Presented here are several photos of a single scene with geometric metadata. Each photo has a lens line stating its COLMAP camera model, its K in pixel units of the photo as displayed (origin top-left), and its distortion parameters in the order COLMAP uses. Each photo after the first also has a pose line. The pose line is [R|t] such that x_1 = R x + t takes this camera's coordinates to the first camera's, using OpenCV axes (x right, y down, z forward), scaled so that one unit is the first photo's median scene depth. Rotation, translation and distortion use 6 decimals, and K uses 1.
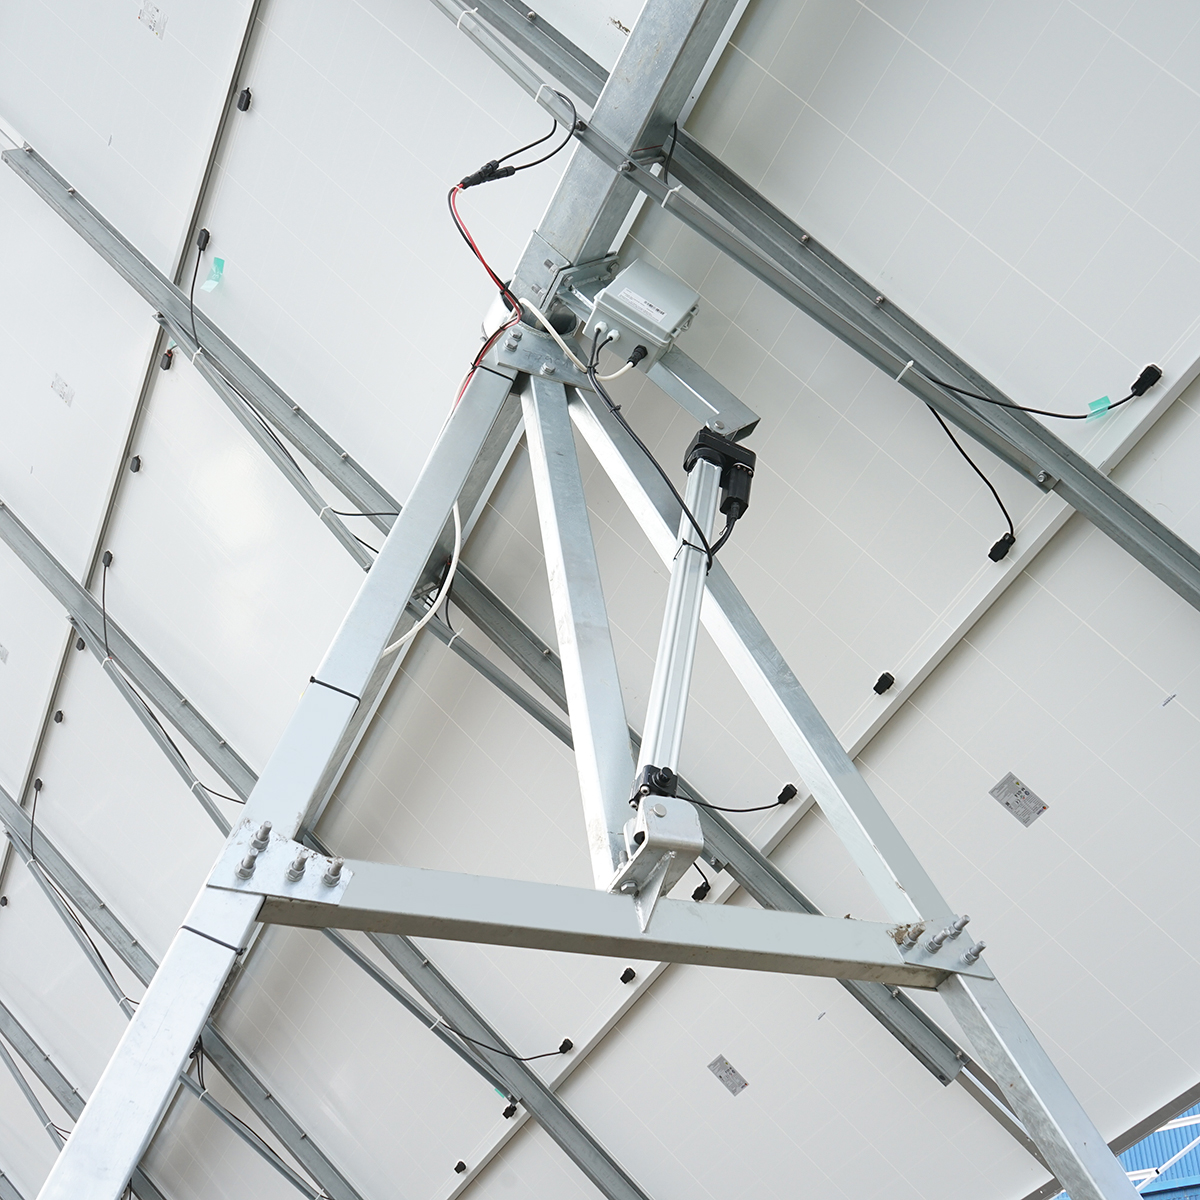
lens RADIAL K [[1401.0, 0, 600.0], [0, 1401.0, 600.0], [0, 0, 1]] dist [0.009097, -0.001727]
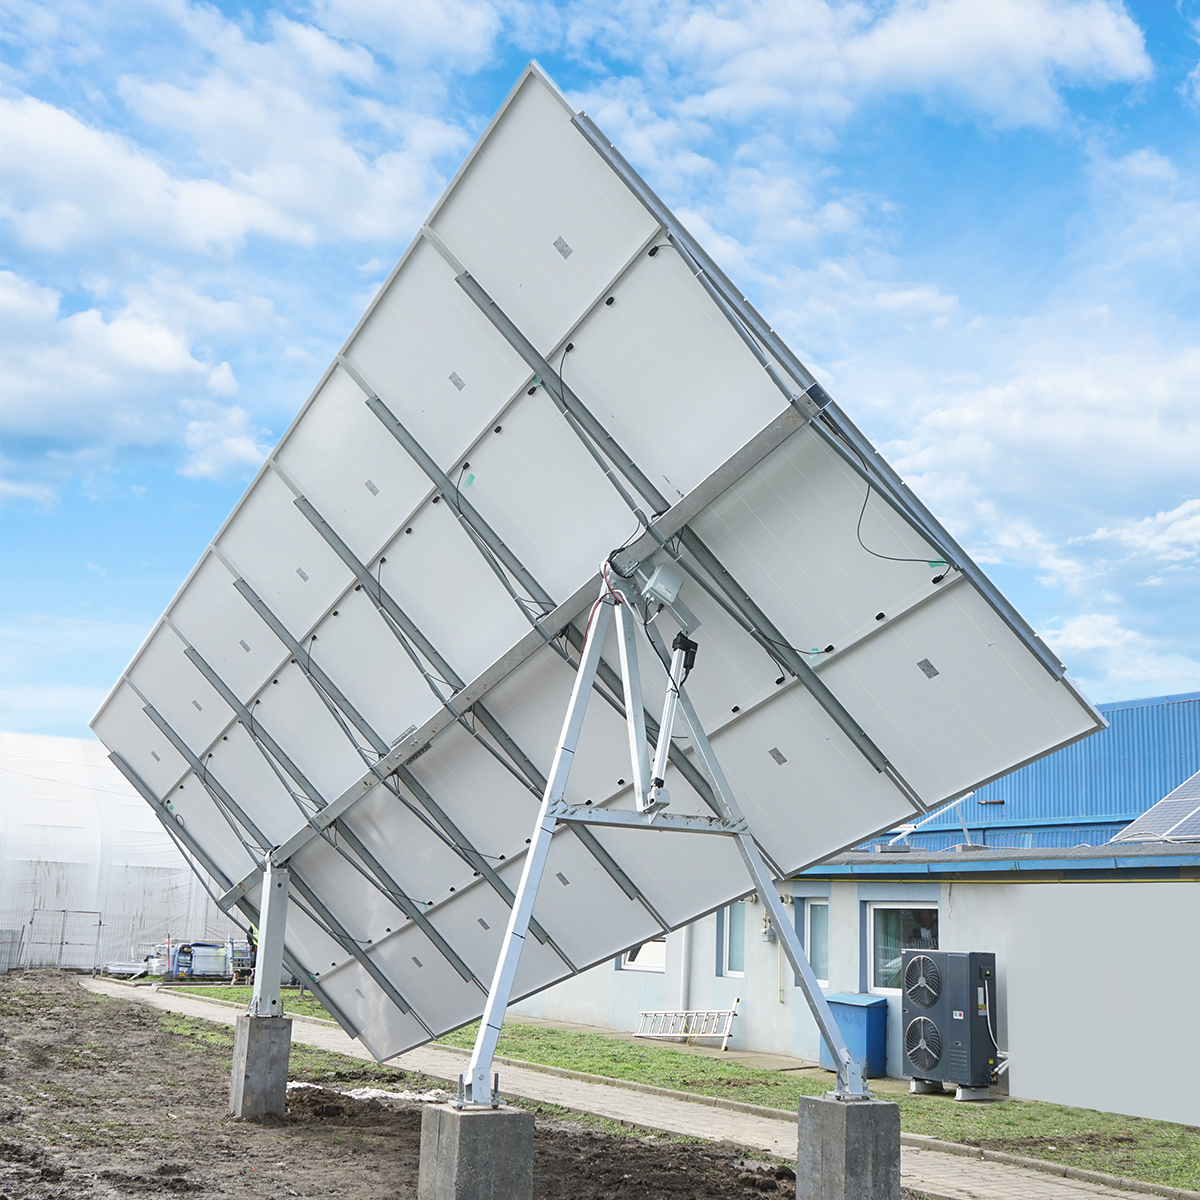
lens RADIAL K [[1401.0, 0, 600.0], [0, 1401.0, 600.0], [0, 0, 1]] dist [0.009097, -0.001727]
pose [[0.994357, 0.078762, 0.071063, -0.293426], [-0.095196, 0.958102, 0.270144, -0.935615], [-0.046808, -0.275385, 0.960194, -1.680386]]
